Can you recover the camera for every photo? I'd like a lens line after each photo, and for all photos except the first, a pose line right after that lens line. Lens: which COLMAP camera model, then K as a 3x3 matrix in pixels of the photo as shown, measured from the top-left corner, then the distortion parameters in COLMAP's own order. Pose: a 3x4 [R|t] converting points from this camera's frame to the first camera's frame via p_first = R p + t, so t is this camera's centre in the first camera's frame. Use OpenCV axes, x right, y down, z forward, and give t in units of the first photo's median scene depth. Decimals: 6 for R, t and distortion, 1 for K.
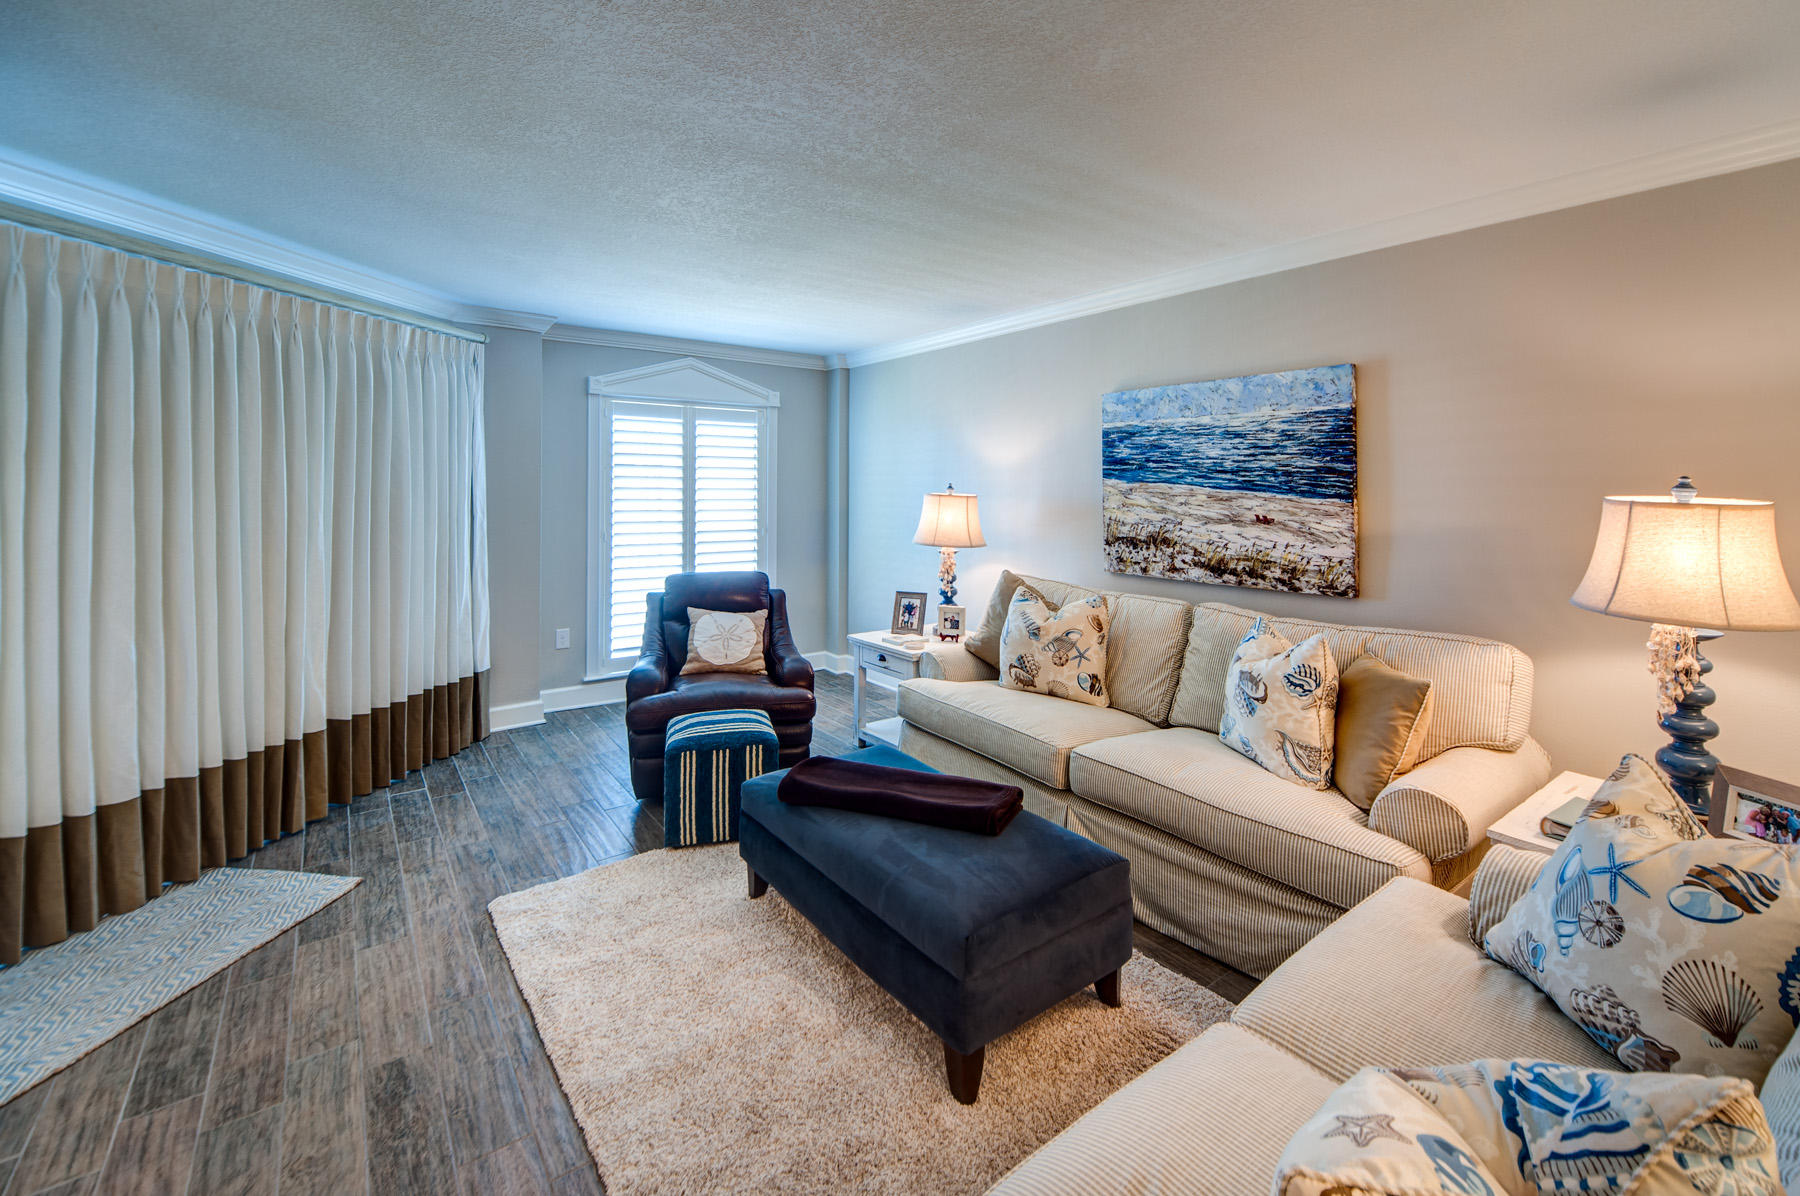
lens RADIAL K [[775.7, 0, 911.0], [0, 775.7, 506.3], [0, 0, 1]] dist [0.000459, -0.000490]
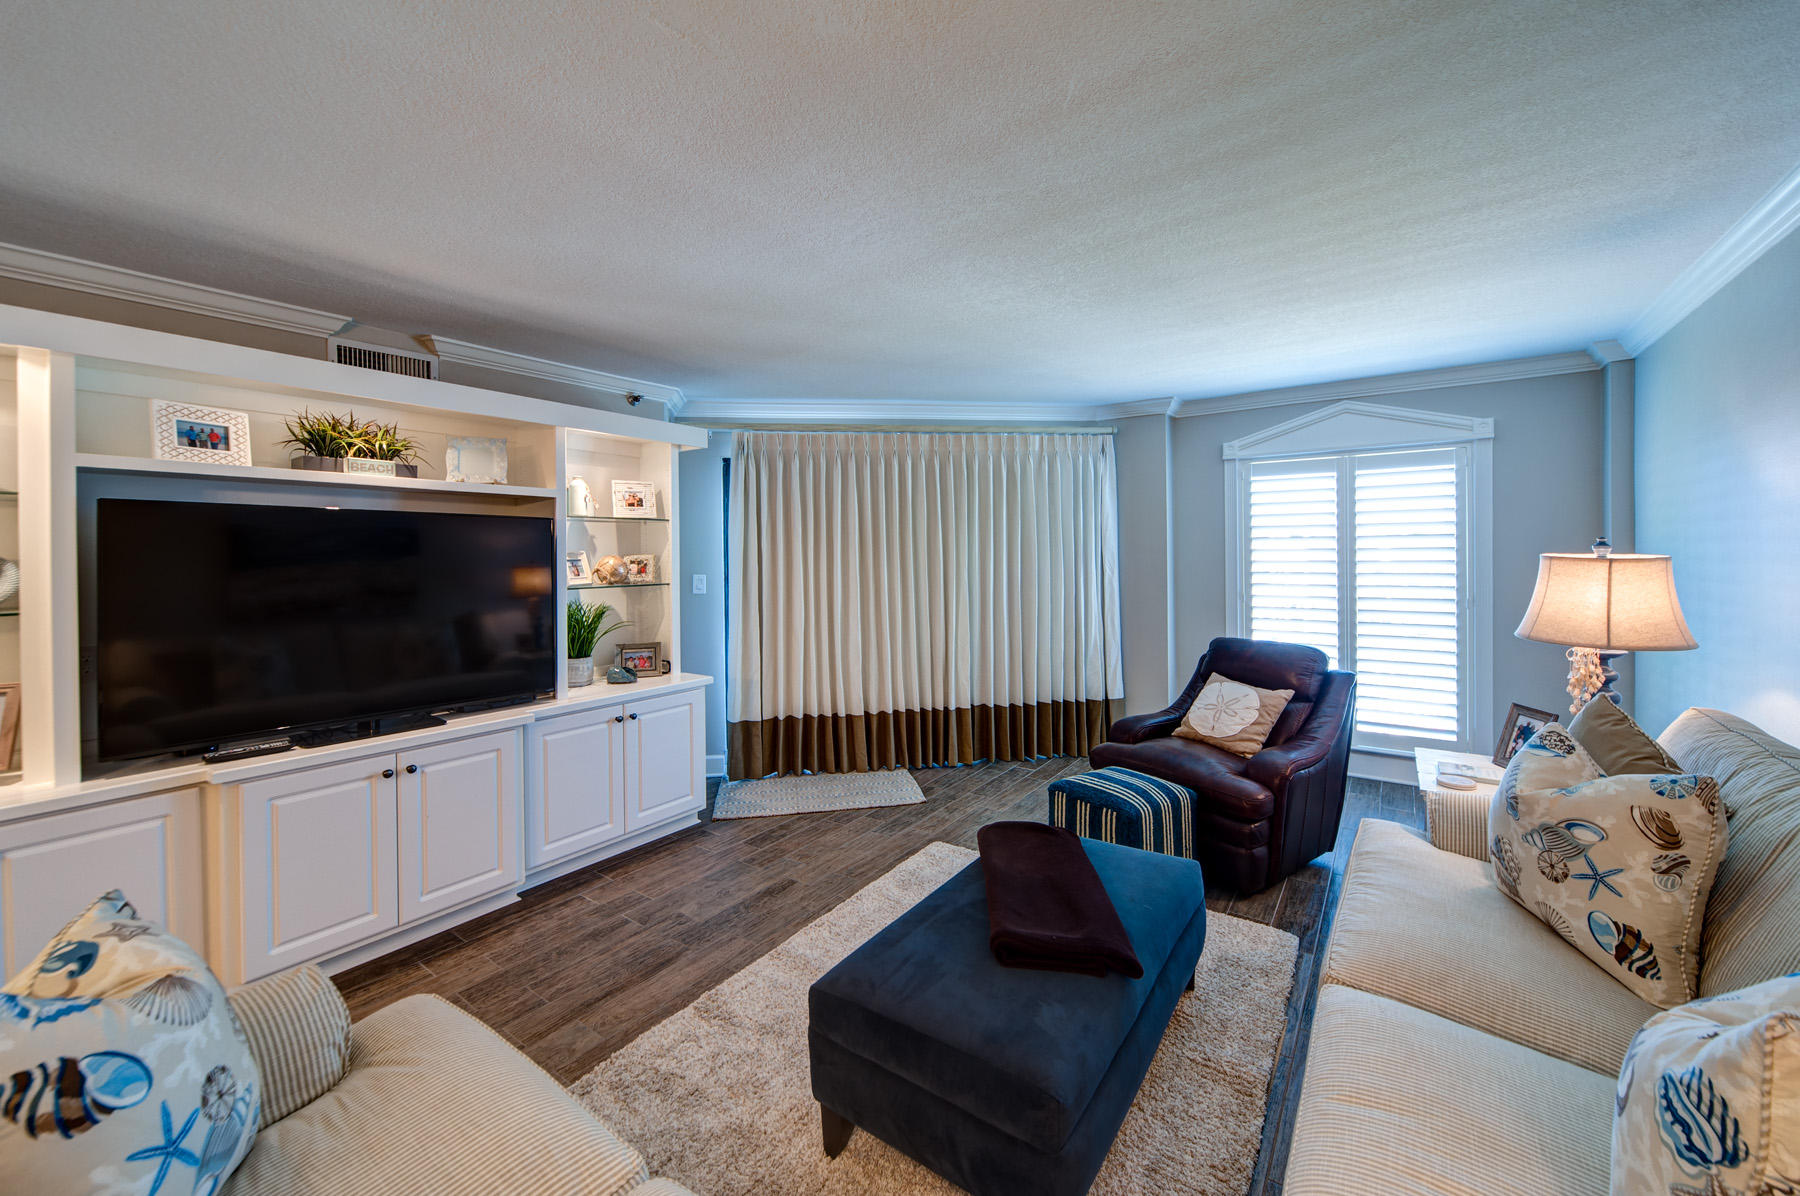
lens RADIAL K [[697.4, 0, 900.8], [0, 697.4, 575.2], [0, 0, 1]] dist [0.000990, 0.000062]
pose [[0.297541, 0.025063, -0.954380, 0.512259], [-0.010088, 0.999682, 0.023107, -0.009713], [0.954656, 0.002752, 0.297700, 0.432422]]
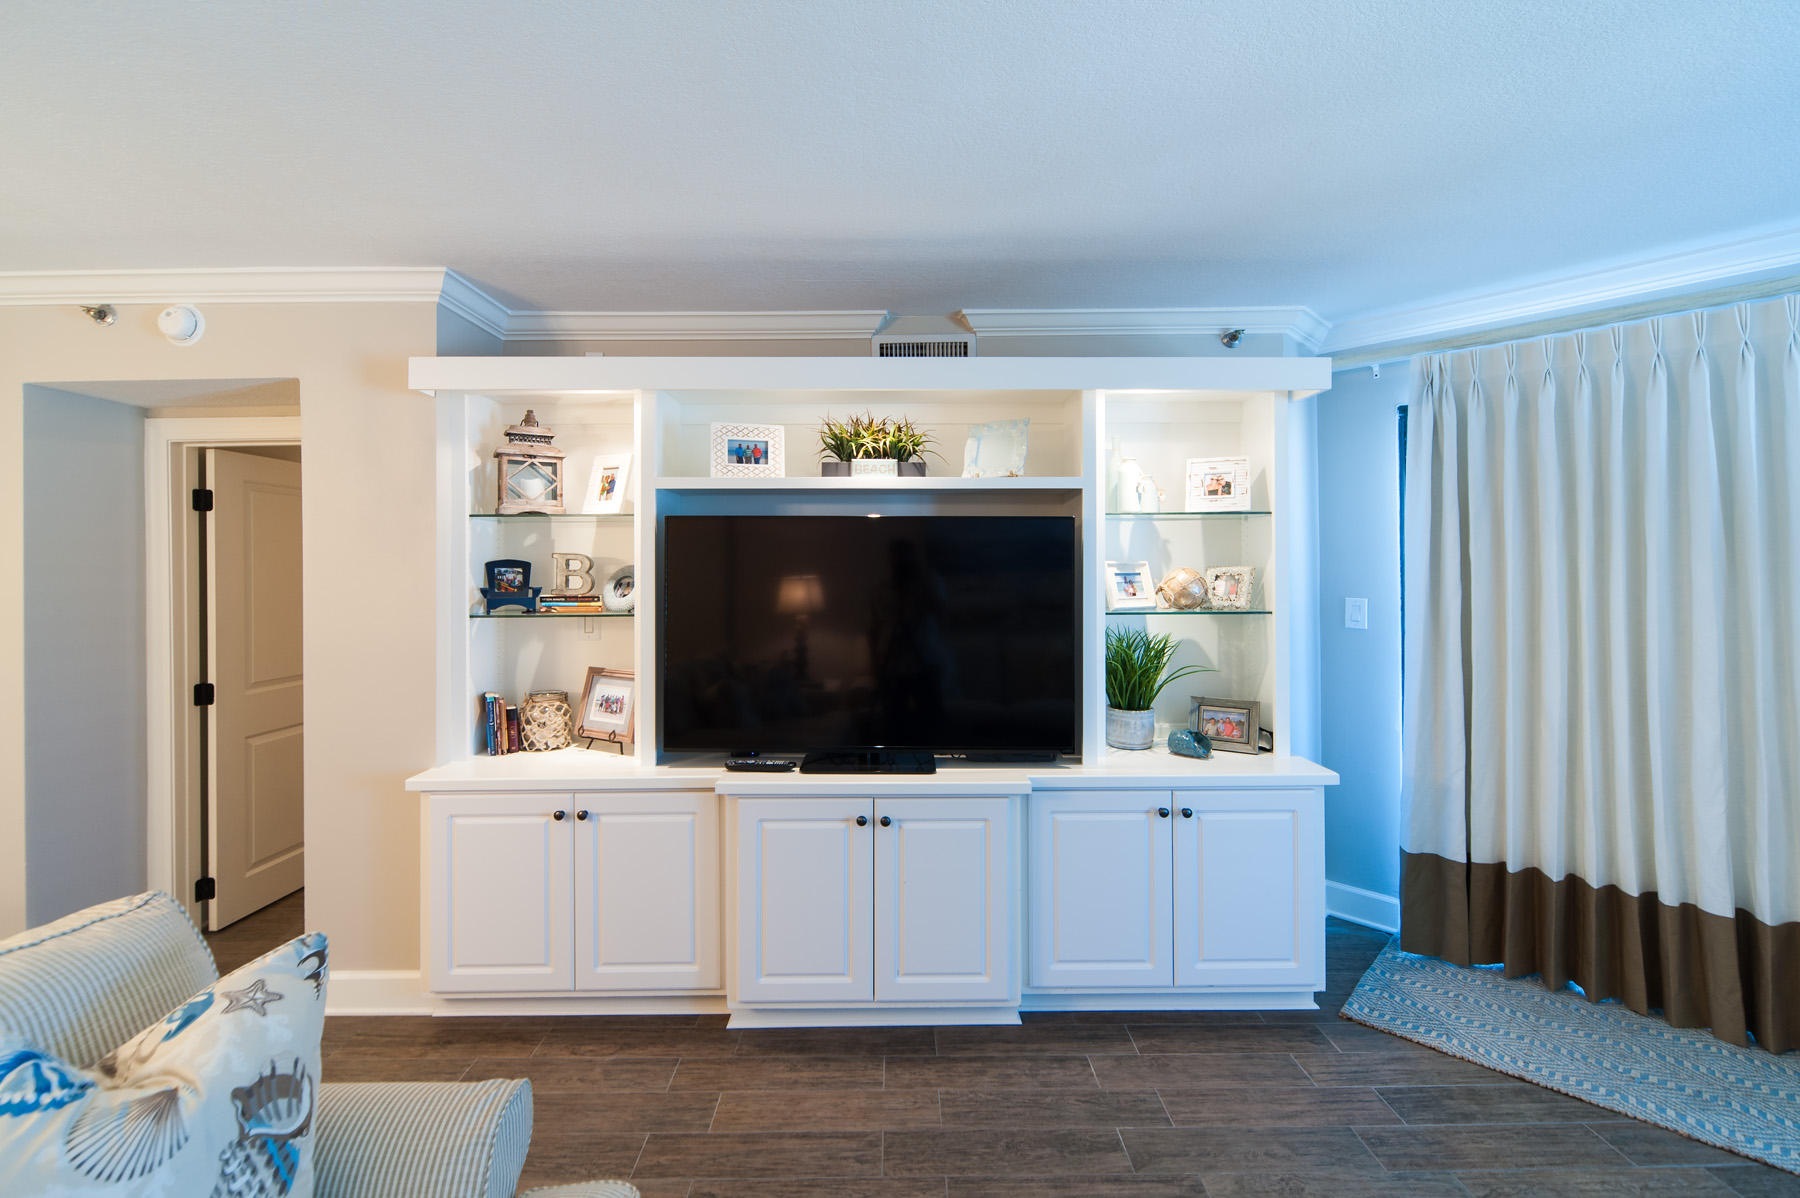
lens RADIAL K [[779.6, 0, 902.3], [0, 779.6, 564.9], [0, 0, 1]] dist [-0.002154, -0.000764]
pose [[-0.600646, -0.000767, -0.799515, 0.209755], [-0.012511, 0.999886, 0.008440, -0.016513], [0.799417, 0.015073, -0.600587, 0.581520]]
